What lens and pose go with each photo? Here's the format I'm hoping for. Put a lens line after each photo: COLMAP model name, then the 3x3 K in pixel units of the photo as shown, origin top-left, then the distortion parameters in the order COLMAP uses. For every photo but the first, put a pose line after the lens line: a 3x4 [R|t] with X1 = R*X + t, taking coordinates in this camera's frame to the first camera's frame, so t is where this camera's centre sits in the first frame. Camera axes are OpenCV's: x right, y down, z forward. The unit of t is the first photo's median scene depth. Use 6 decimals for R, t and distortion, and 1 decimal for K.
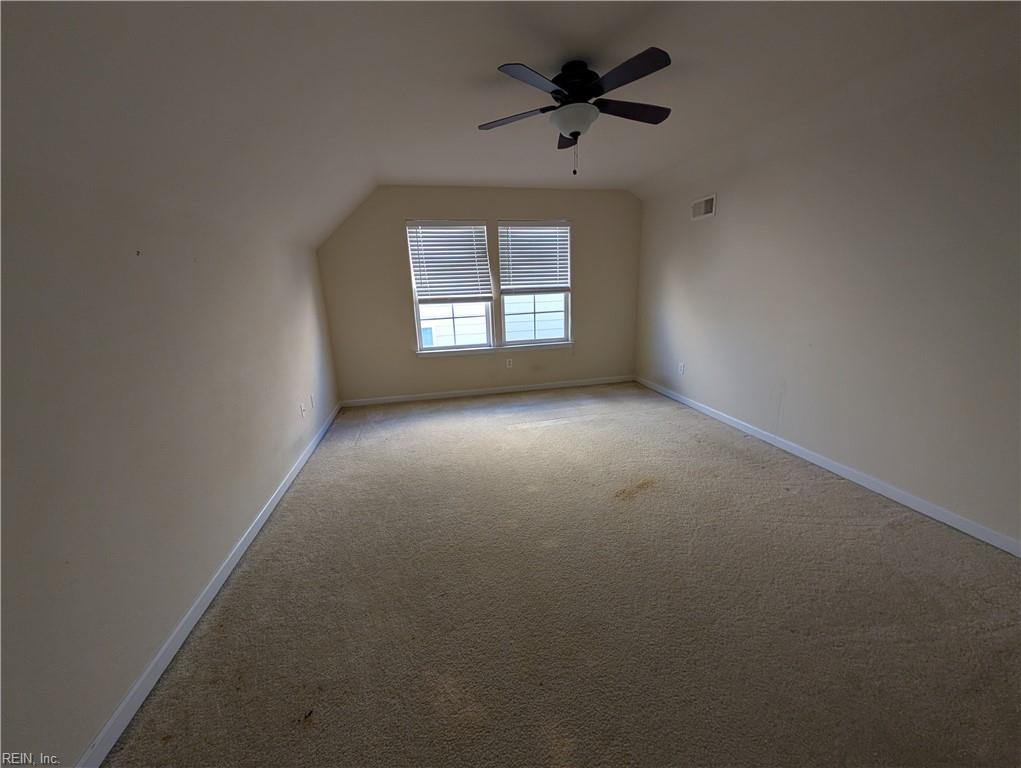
lens RADIAL K [[380.7, 0, 511.6], [0, 380.7, 380.6], [0, 0, 1]] dist [-0.000162, 0.000121]
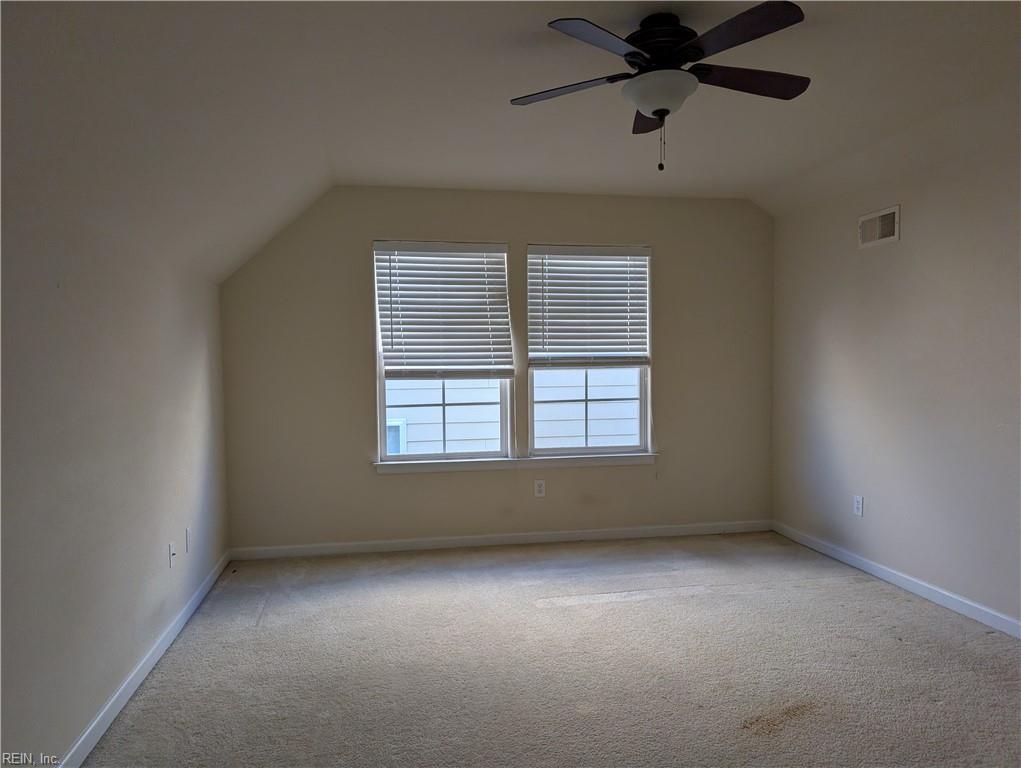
lens RADIAL K [[717.5, 0, 514.3], [0, 717.5, 397.0], [0, 0, 1]] dist [0.040655, -0.039760]
pose [[0.999137, 0.024834, -0.033306, -0.014461], [-0.030936, 0.979824, -0.197453, 0.037863], [0.027730, 0.198313, 0.979746, -0.056328]]
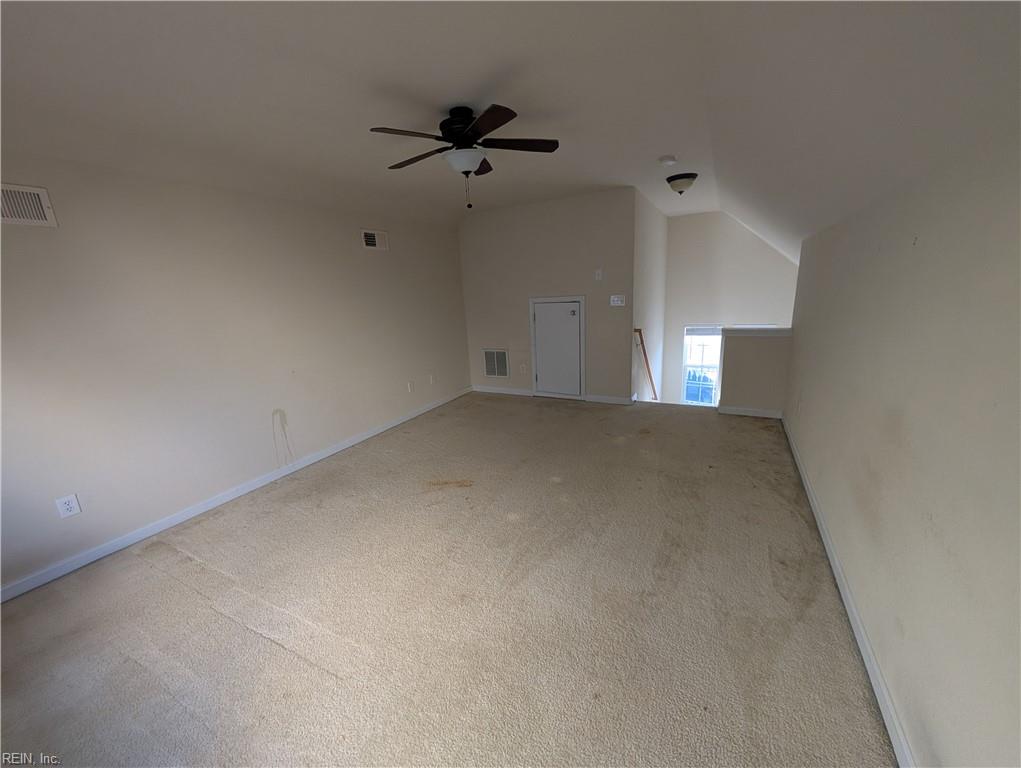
lens RADIAL K [[380.7, 0, 511.6], [0, 380.7, 380.6], [0, 0, 1]] dist [-0.000162, 0.000121]
pose [[-0.746720, -0.087585, 0.659347, -0.362181], [0.235492, 0.892270, 0.385223, -0.263484], [-0.622056, 0.442925, -0.645650, 0.959994]]
